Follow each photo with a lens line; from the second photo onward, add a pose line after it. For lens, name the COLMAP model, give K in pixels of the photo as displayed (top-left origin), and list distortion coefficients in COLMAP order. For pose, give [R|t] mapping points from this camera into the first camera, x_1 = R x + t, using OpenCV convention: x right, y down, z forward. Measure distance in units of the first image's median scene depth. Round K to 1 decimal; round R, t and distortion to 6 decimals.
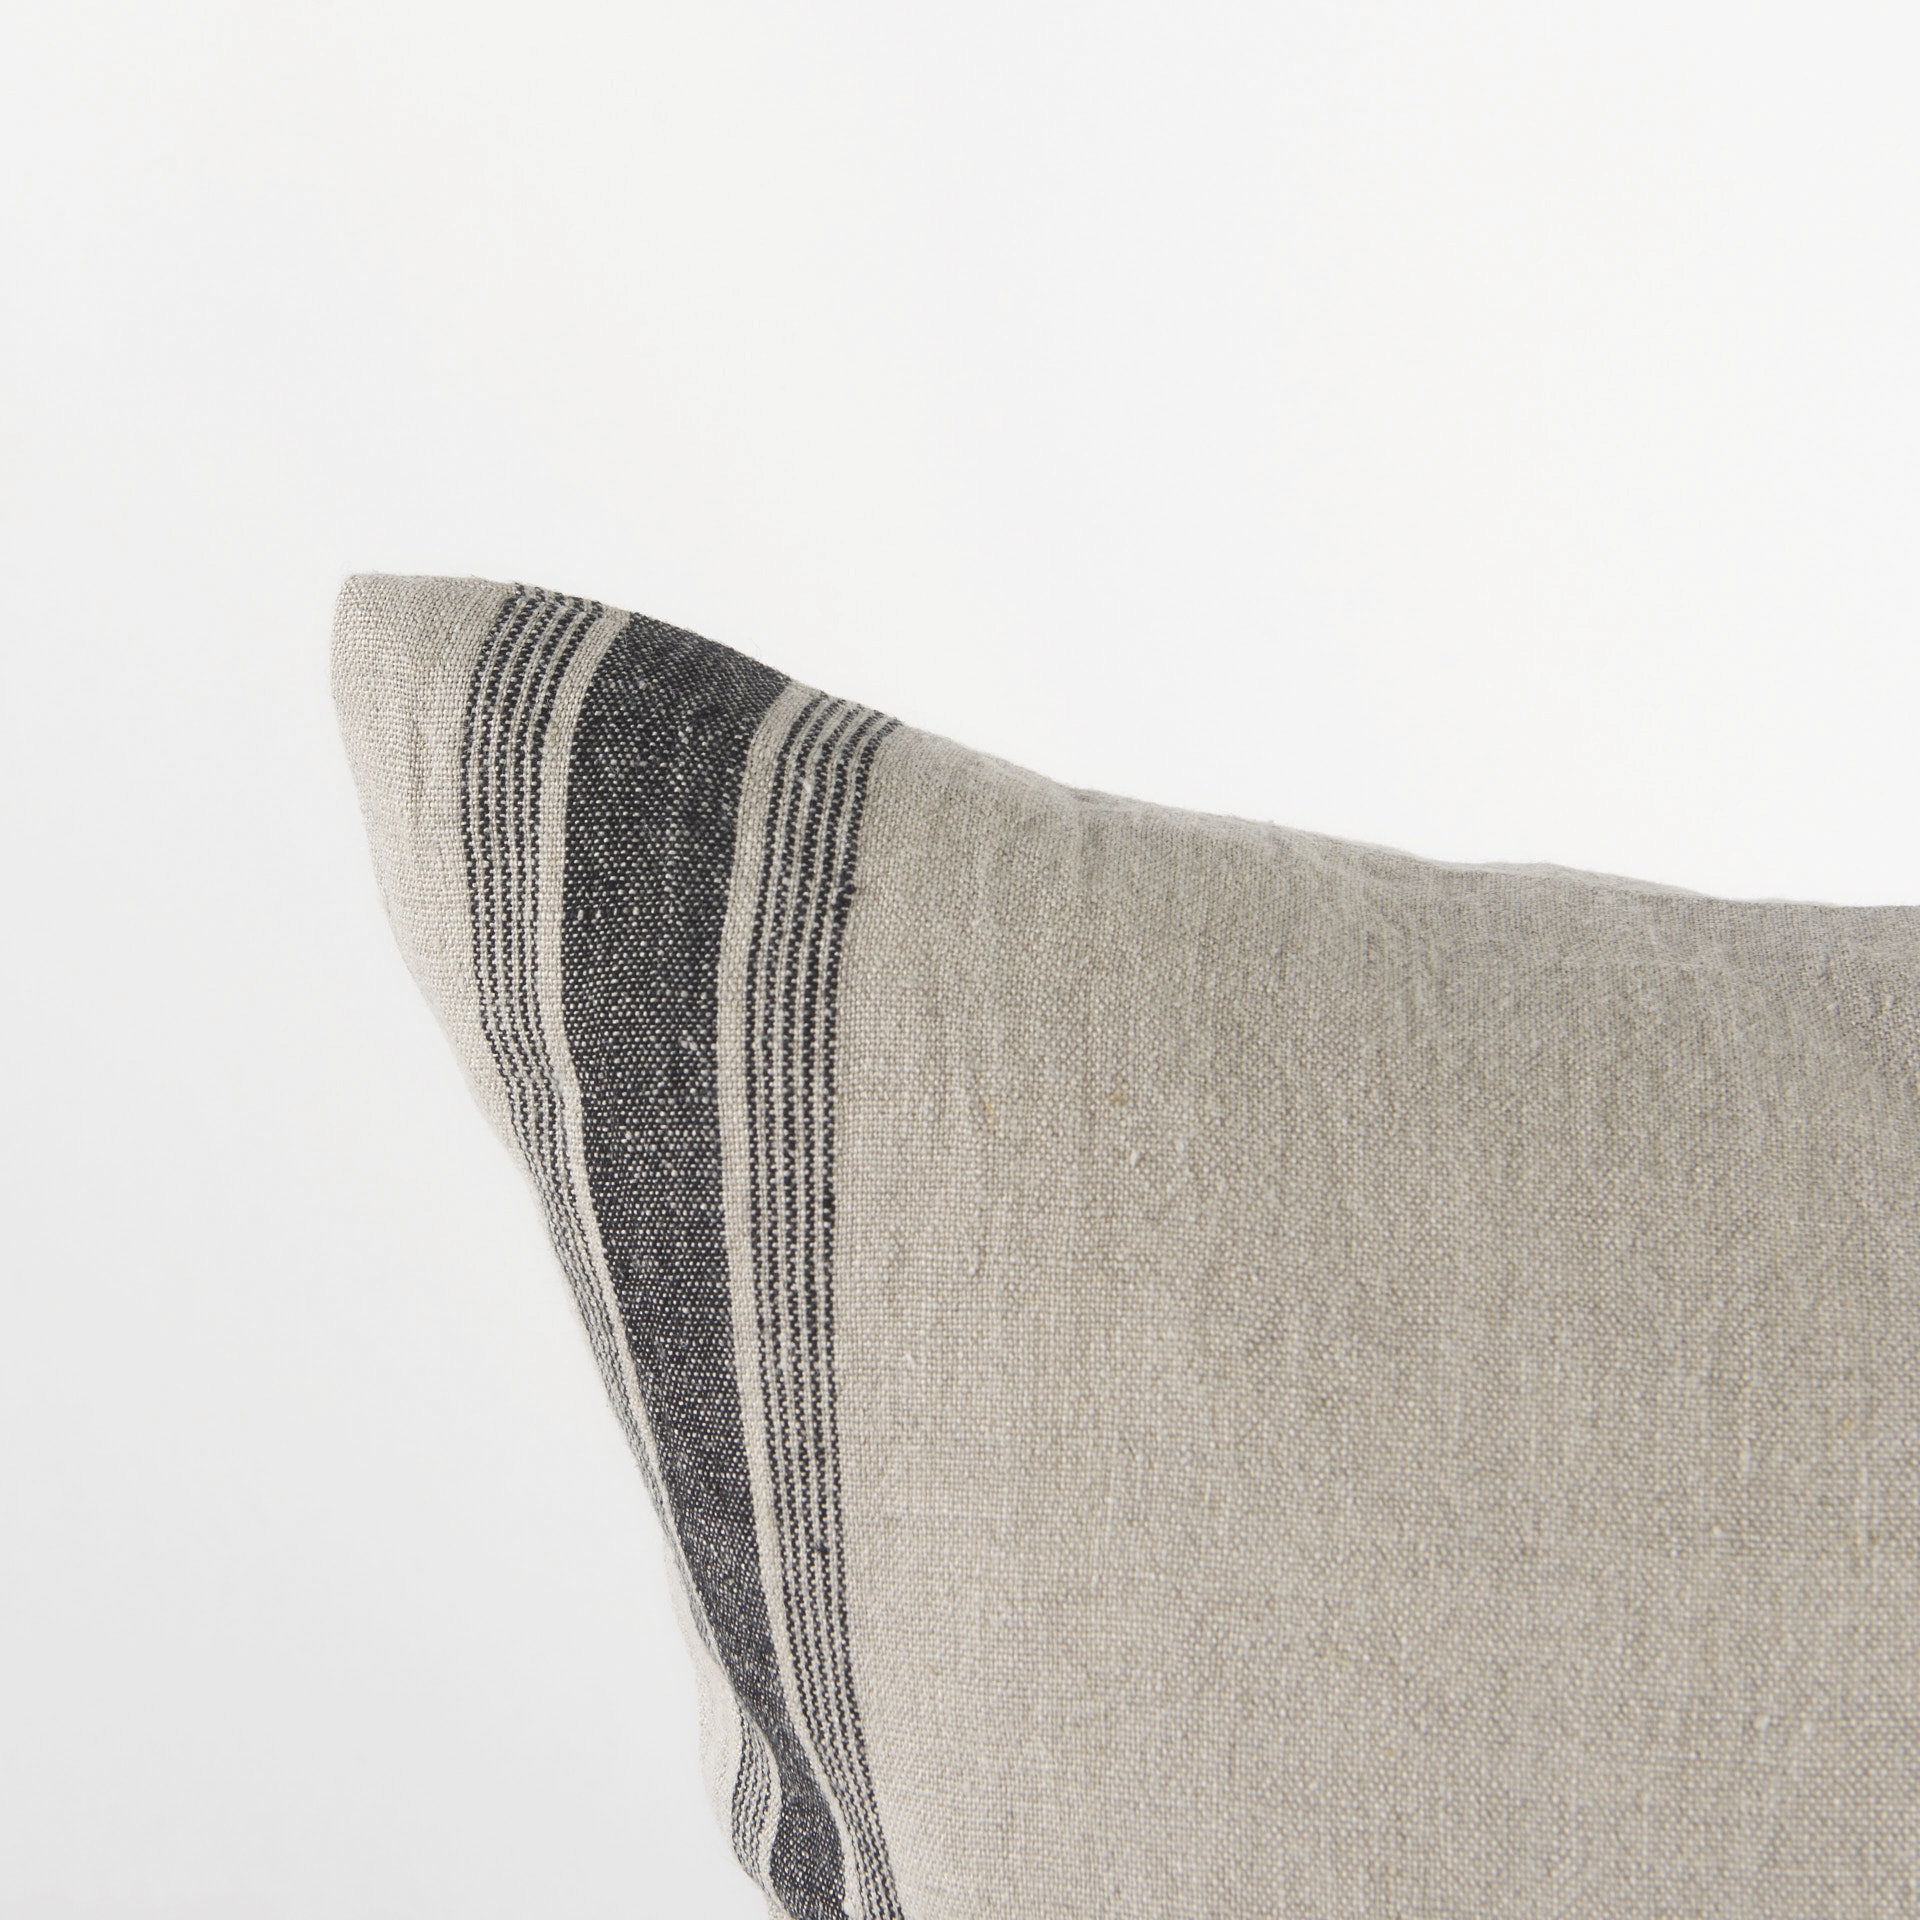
lens RADIAL K [[5282.0, 0, 912.1], [0, 5282.0, 955.5], [0, 0, 1]] dist [0.285313, -0.460107]
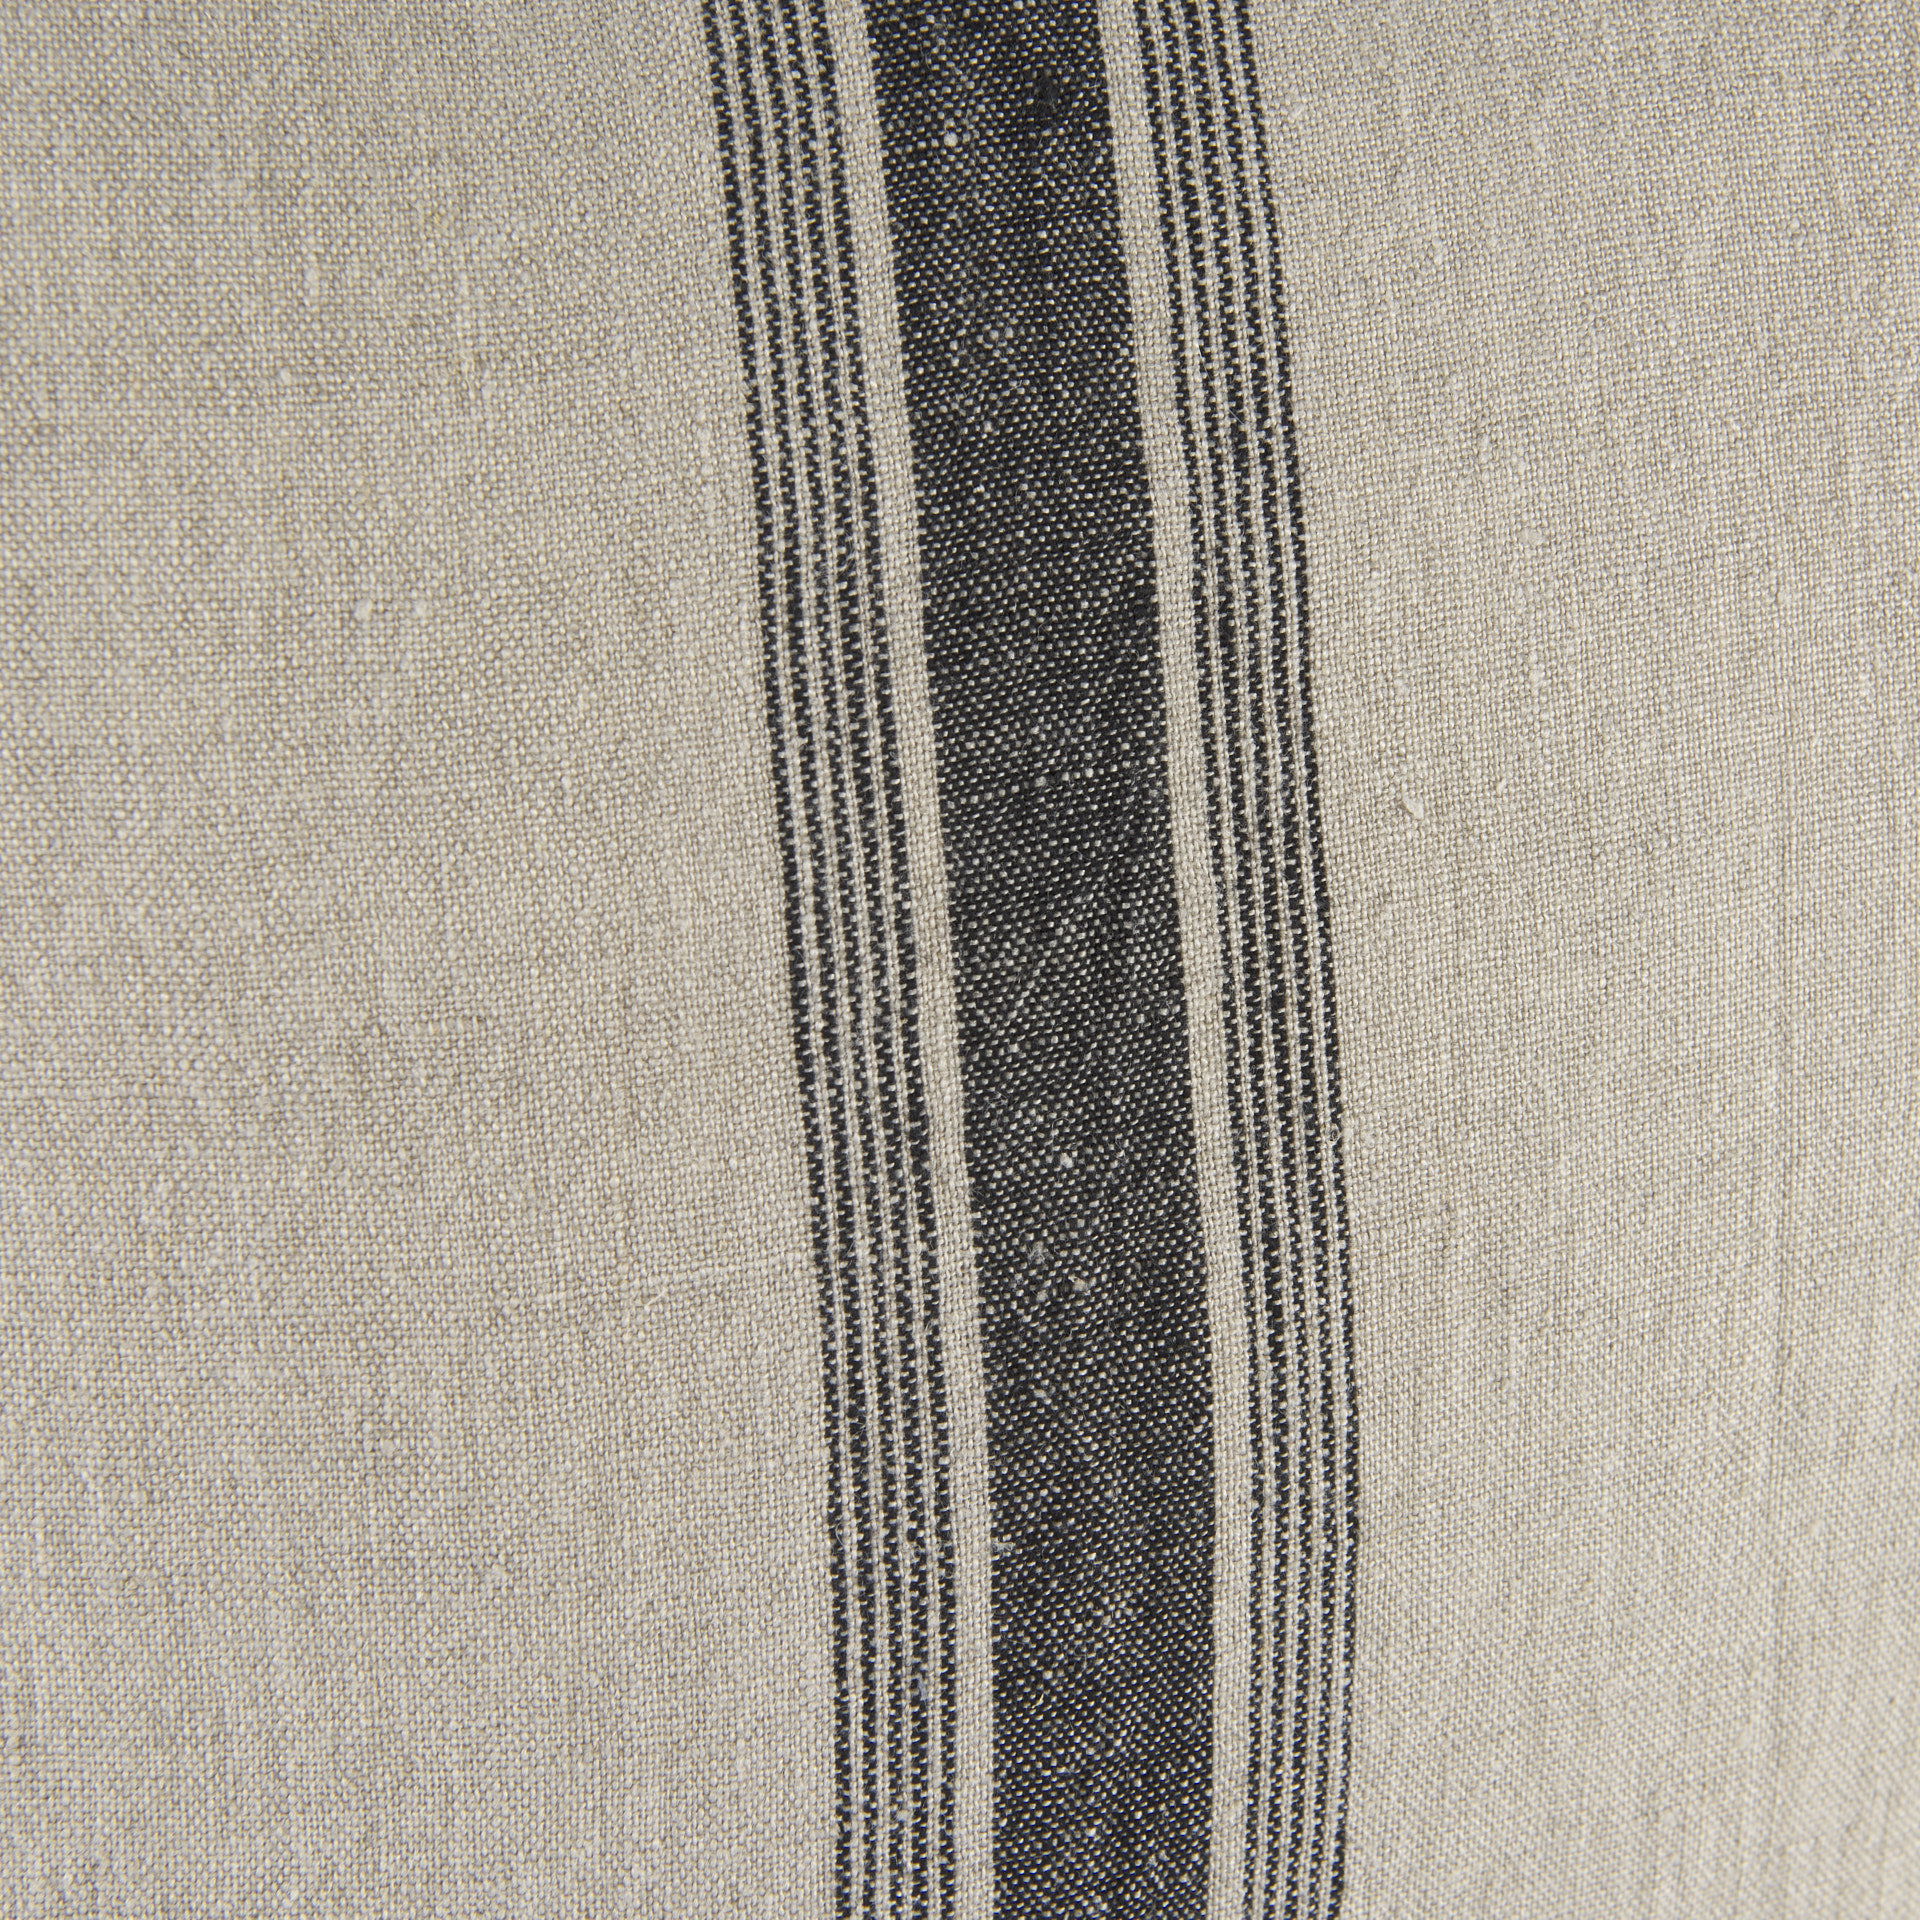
lens RADIAL K [[5282.0, 0, 912.1], [0, 5282.0, 955.5], [0, 0, 1]] dist [0.285313, -0.460107]
pose [[0.967124, -0.135579, 0.215151, 0.060917], [0.090321, 0.973998, 0.207772, 0.037351], [-0.237726, -0.181509, 0.954223, 0.222980]]
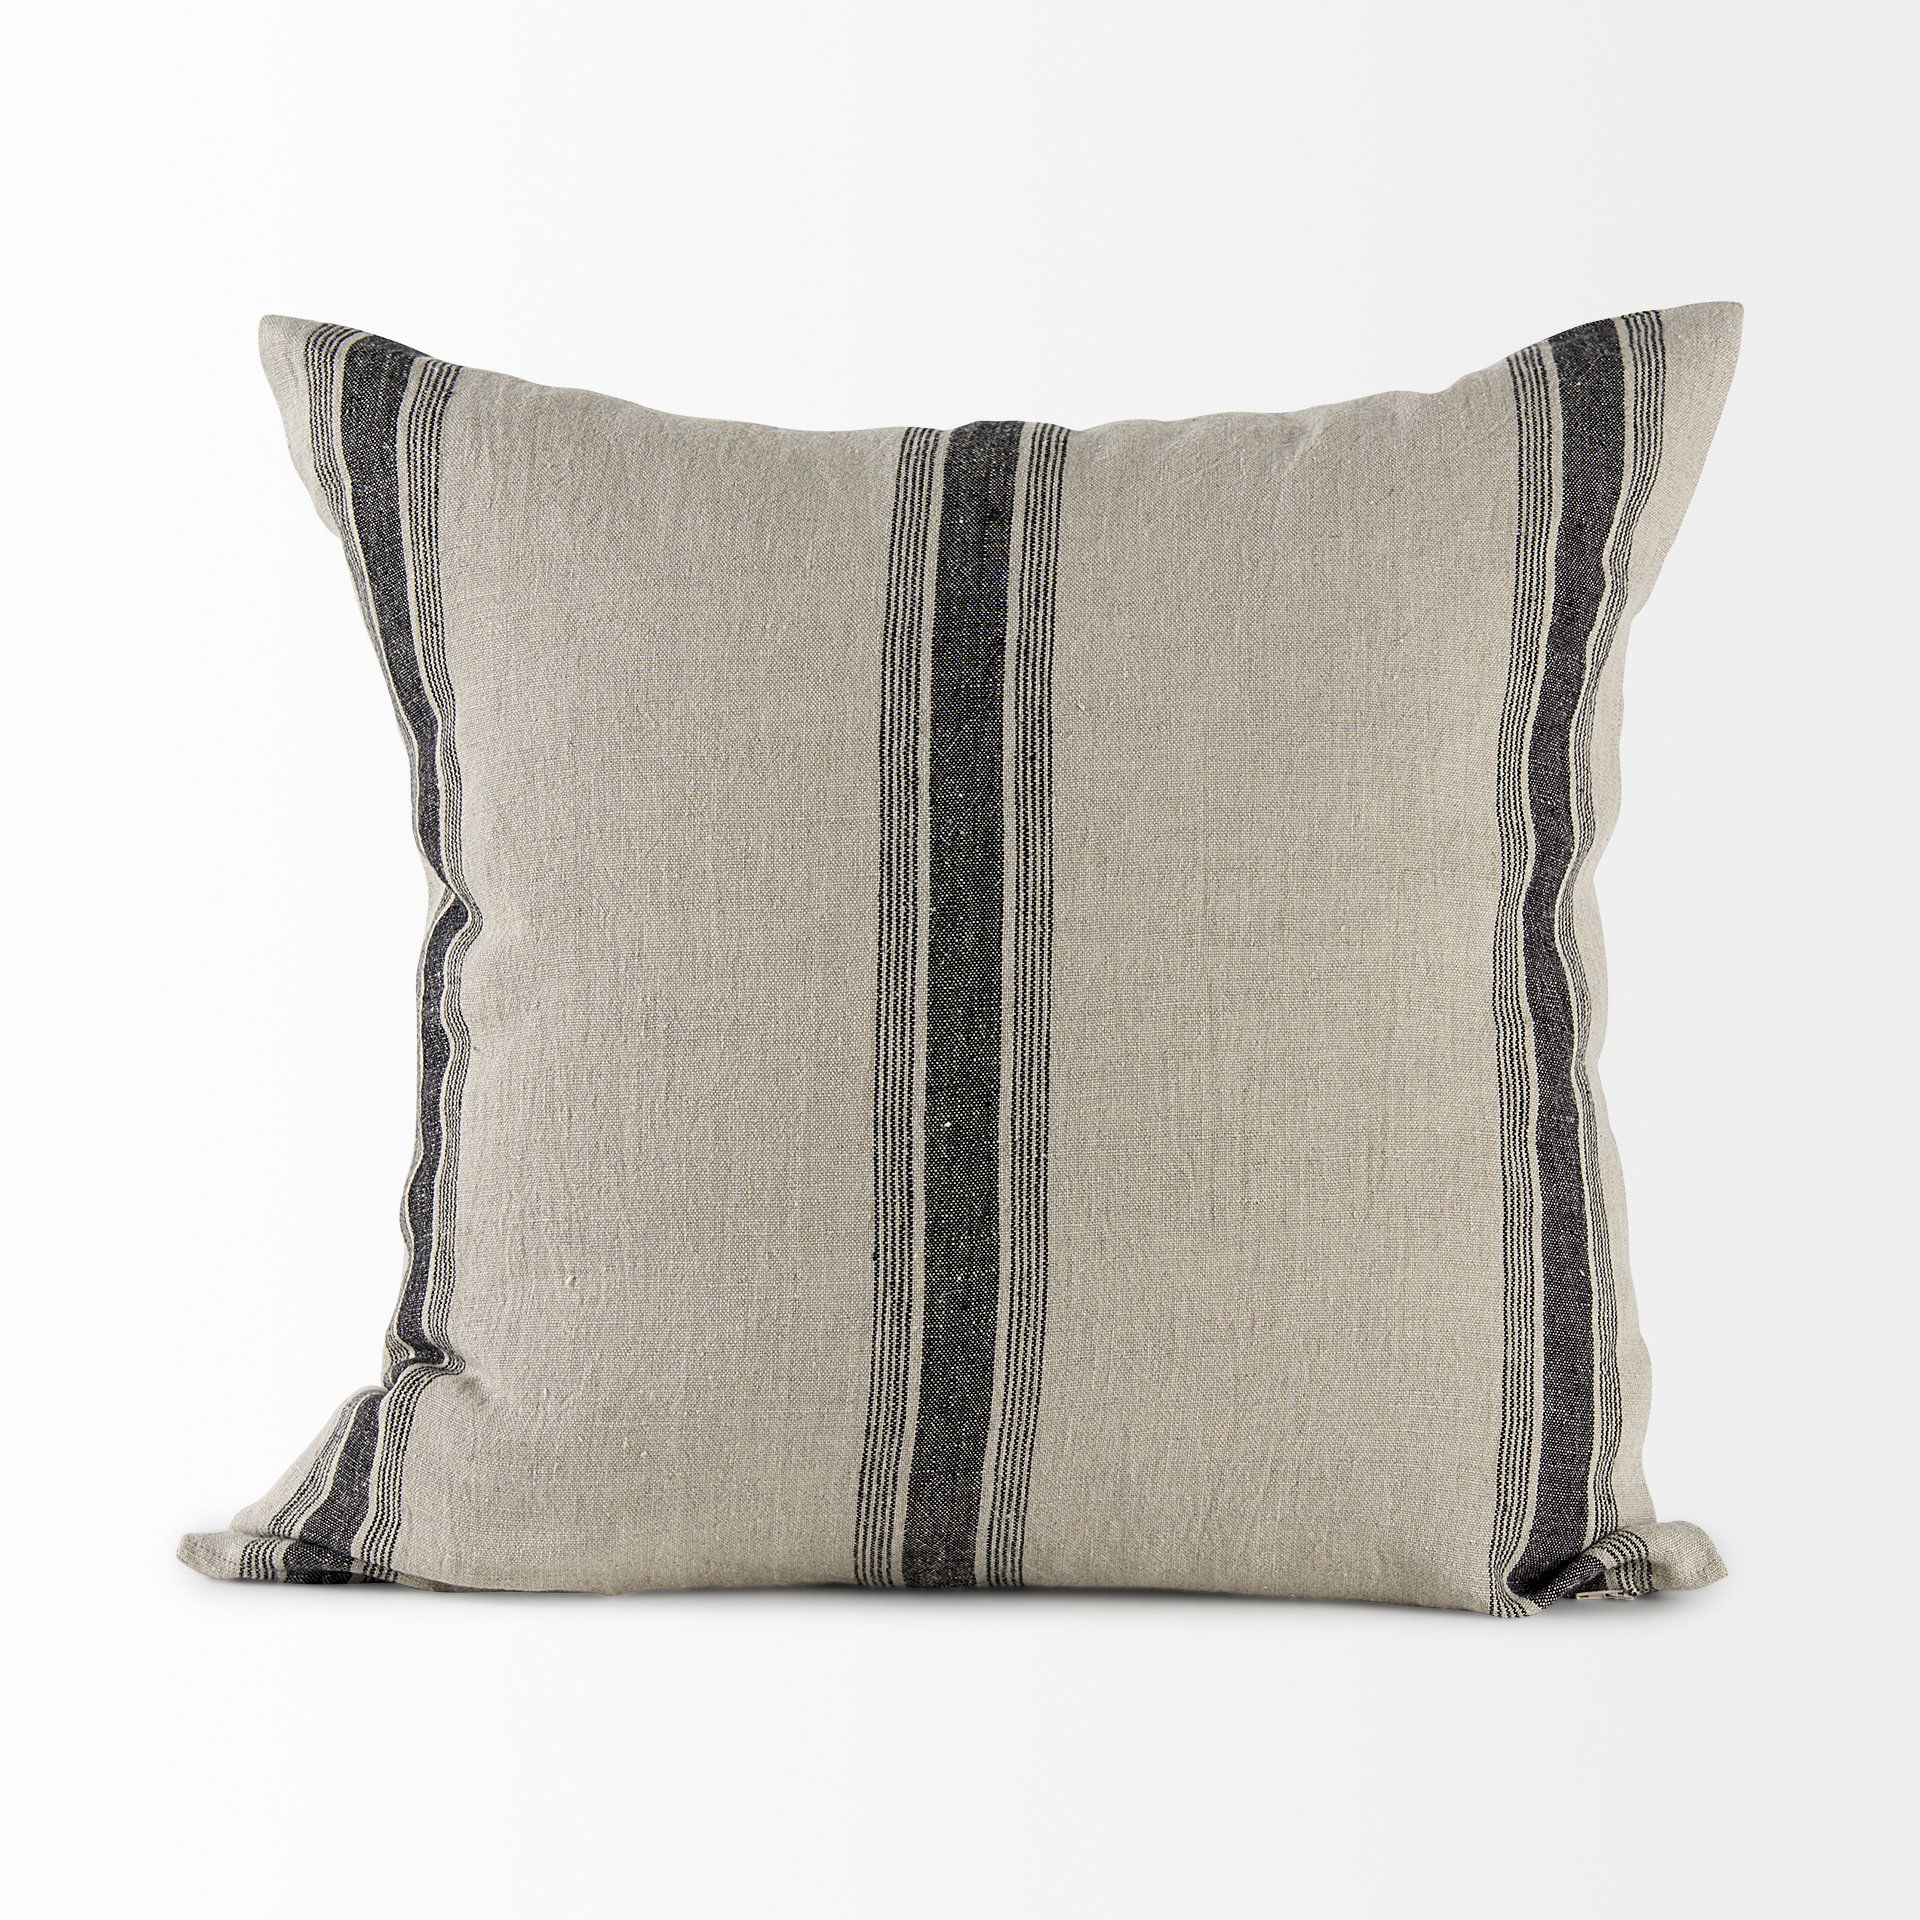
lens RADIAL K [[5282.0, 0, 912.1], [0, 5282.0, 955.5], [0, 0, 1]] dist [0.285313, -0.460107]
pose [[0.998232, -0.037036, -0.046493, 0.343866], [0.025220, 0.972166, -0.232933, 0.916247], [0.053826, 0.231348, 0.971381, -1.541269]]
